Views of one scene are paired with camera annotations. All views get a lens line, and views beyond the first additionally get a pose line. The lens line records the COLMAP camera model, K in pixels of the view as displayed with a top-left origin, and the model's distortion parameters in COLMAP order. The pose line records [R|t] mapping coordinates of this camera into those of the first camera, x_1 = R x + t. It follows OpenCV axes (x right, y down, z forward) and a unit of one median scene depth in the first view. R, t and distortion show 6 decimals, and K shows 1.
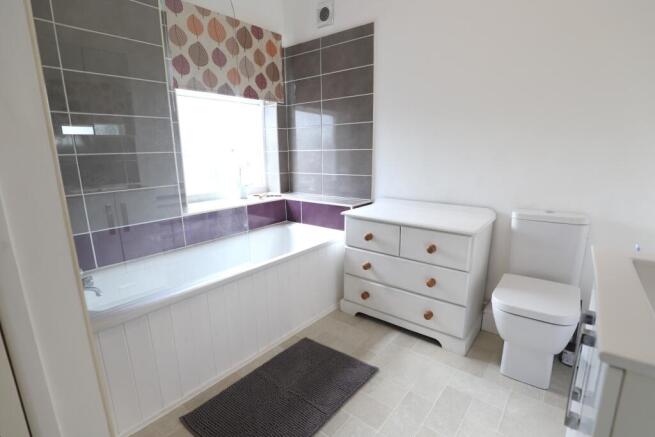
lens RADIAL K [[315.9, 0, 328.8], [0, 315.9, 216.1], [0, 0, 1]] dist [-0.027113, -0.000539]
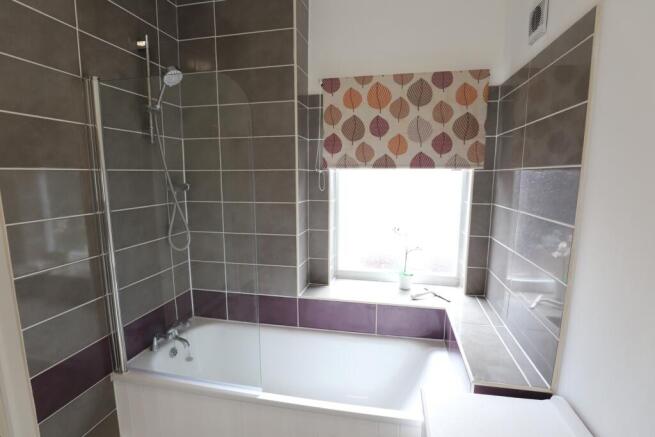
lens RADIAL K [[315.9, 0, 329.4], [0, 315.9, 223.2], [0, 0, 1]] dist [-0.027113, -0.000539]
pose [[0.459247, 0.146153, -0.876203, 0.365565], [-0.186903, 0.980190, 0.065536, -0.270697], [0.868423, 0.133668, 0.477466, 0.492060]]
